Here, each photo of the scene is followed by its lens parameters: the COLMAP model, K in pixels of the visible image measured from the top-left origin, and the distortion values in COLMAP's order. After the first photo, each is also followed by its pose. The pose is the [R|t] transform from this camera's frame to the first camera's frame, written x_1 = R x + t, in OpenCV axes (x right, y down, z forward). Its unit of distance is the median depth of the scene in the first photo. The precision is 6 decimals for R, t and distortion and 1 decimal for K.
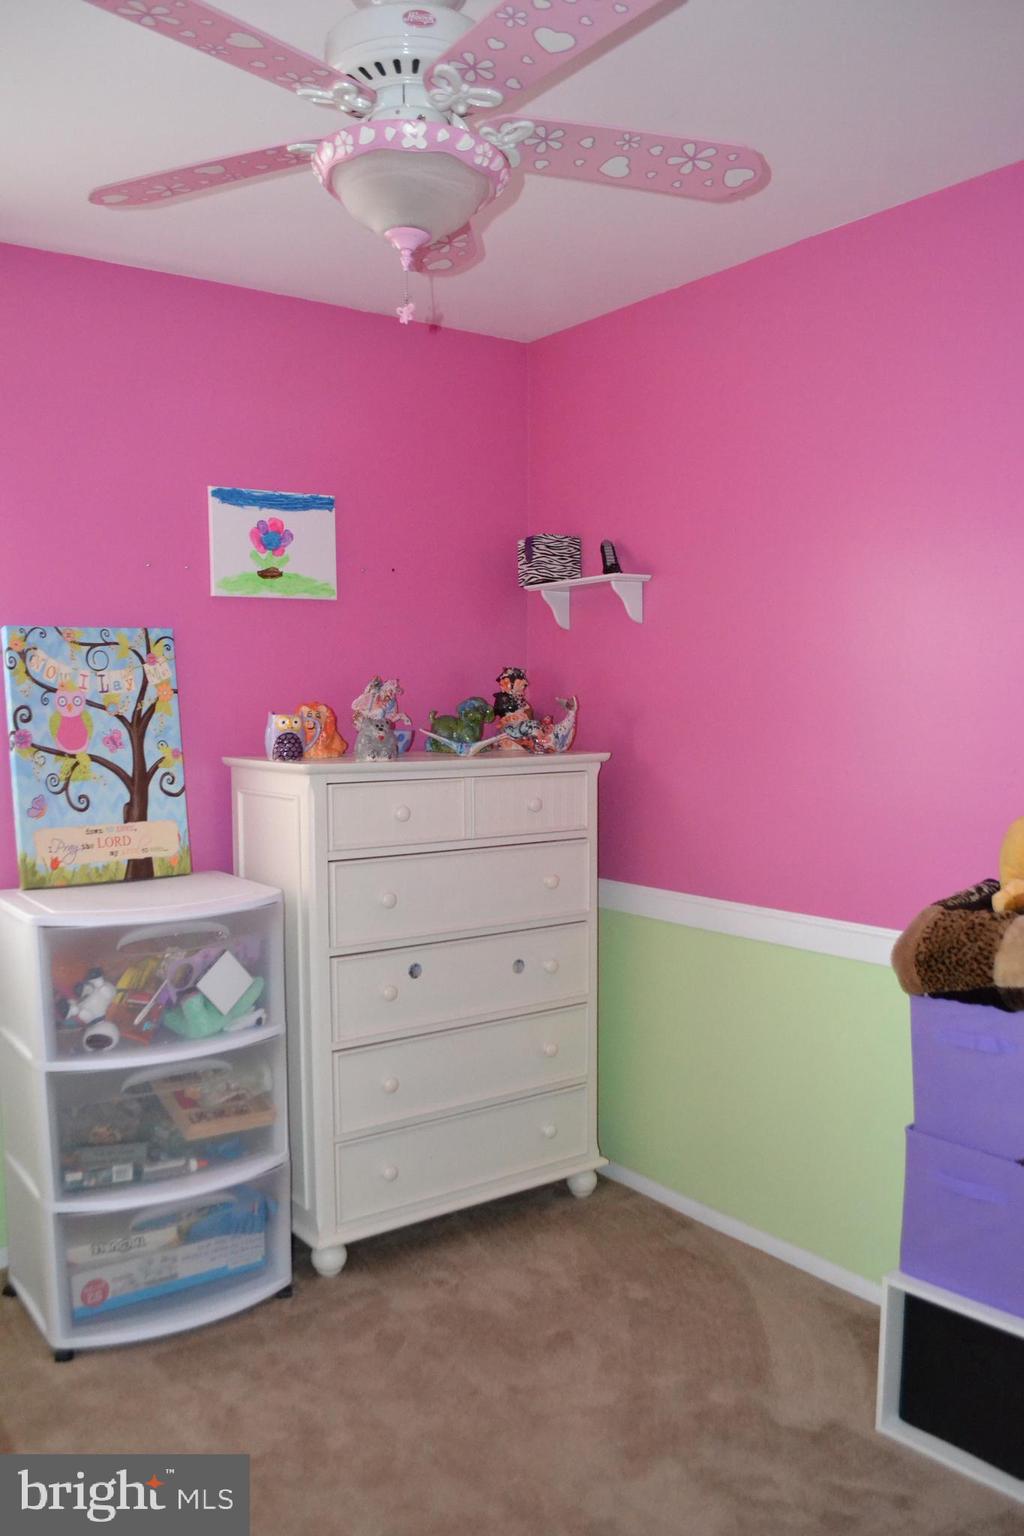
lens RADIAL K [[1222.1, 0, 481.5], [0, 1222.1, 786.0], [0, 0, 1]] dist [-0.081824, 0.007325]
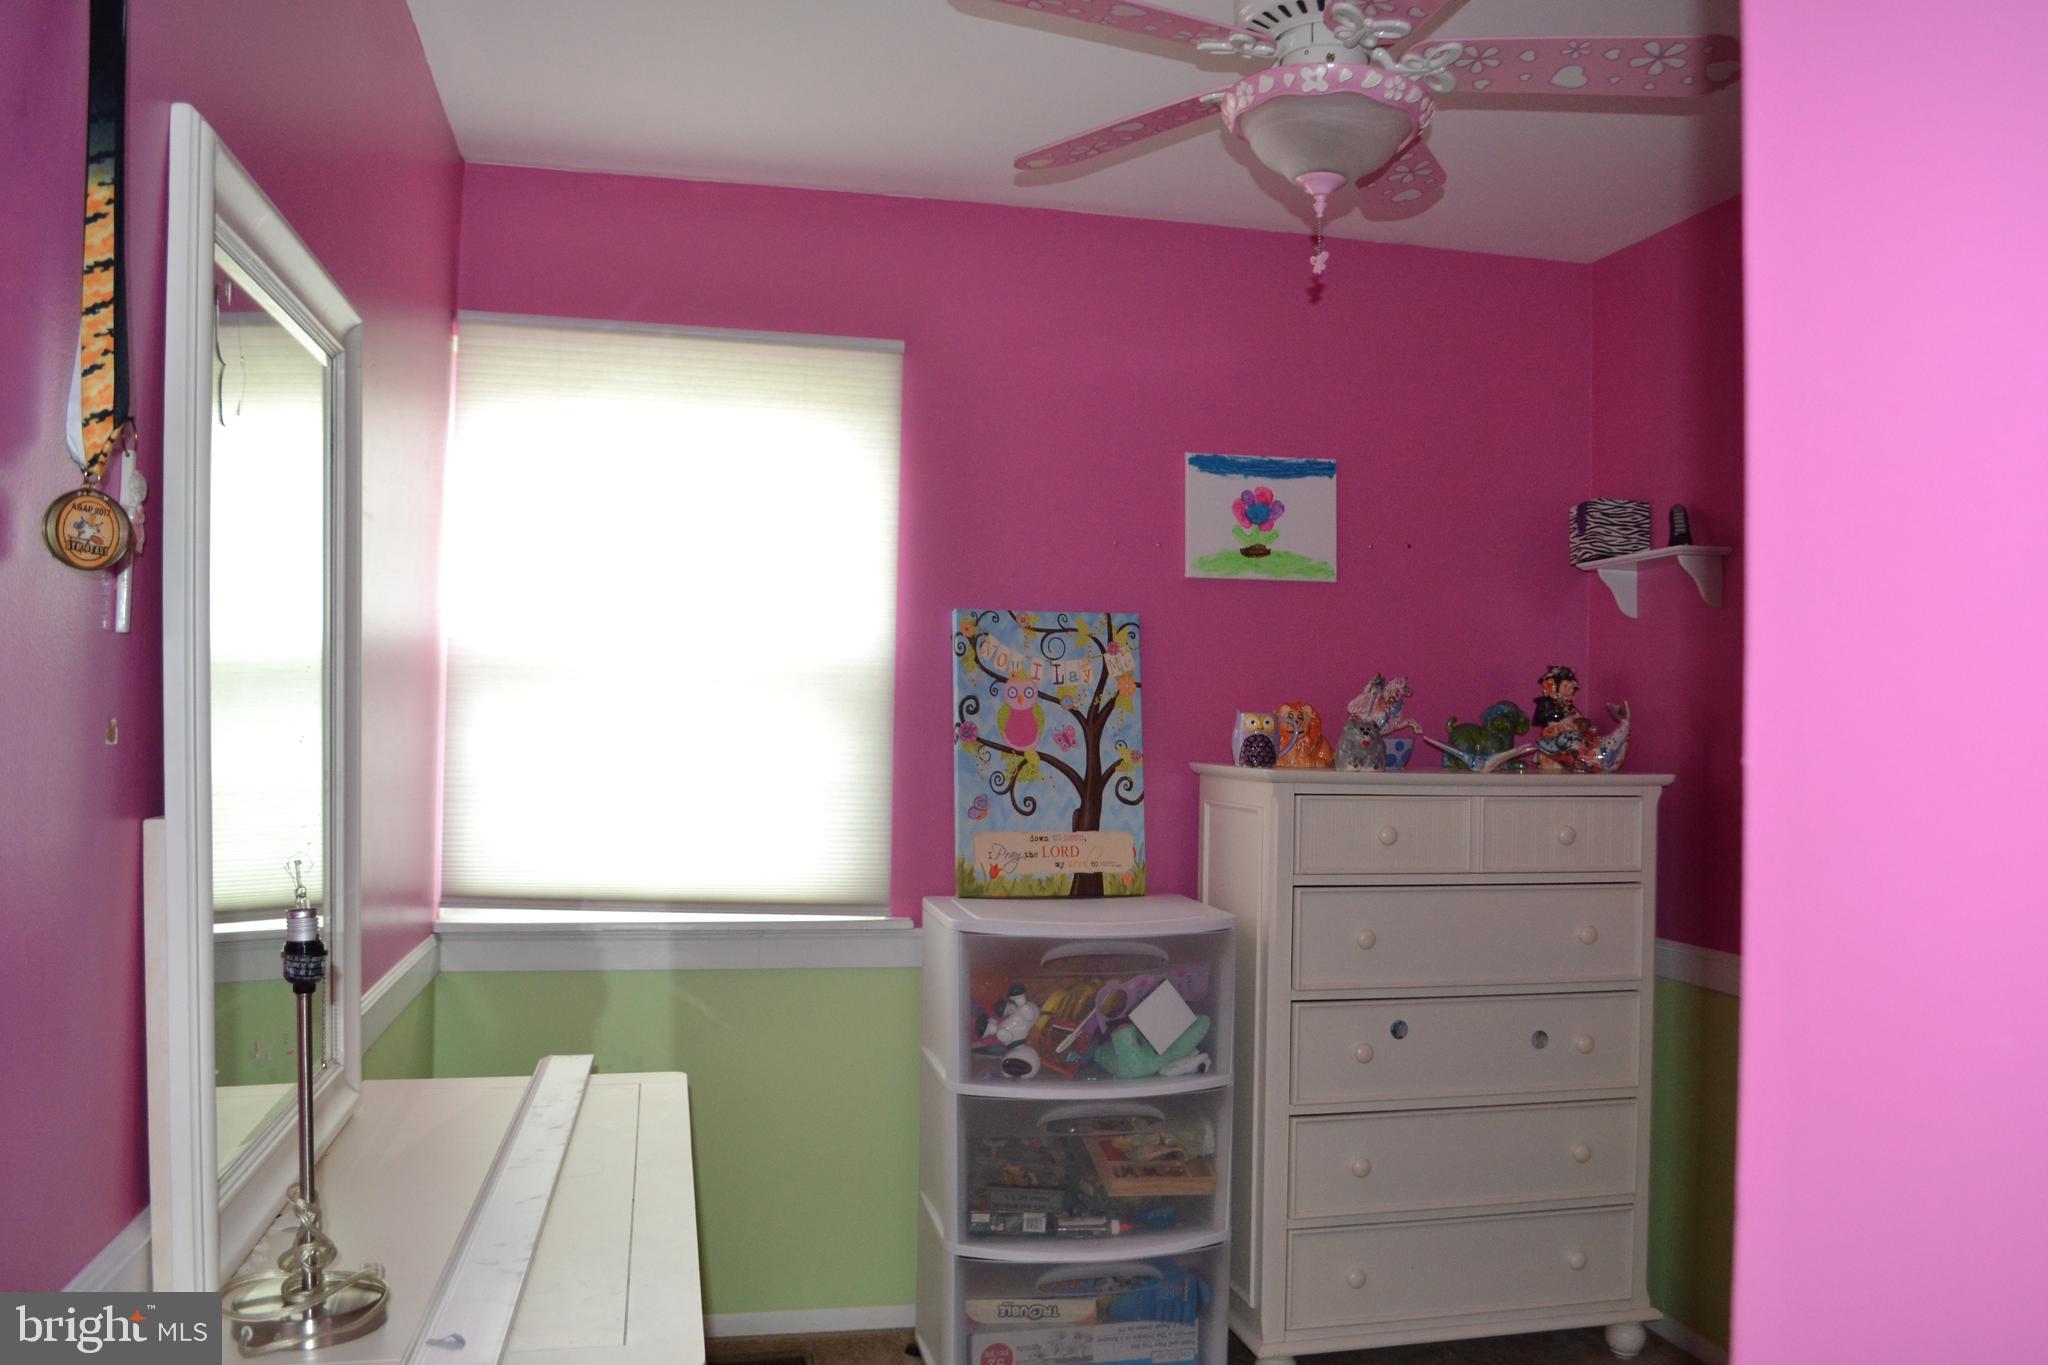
lens RADIAL K [[1629.4, 0, 1026.3], [0, 1629.4, 685.7], [0, 0, 1]] dist [-0.081824, 0.007325]
pose [[0.922506, 0.014788, -0.385698, 0.133899], [-0.051949, 0.994931, -0.086104, 0.029553], [0.382470, 0.099469, 0.918598, -0.117089]]
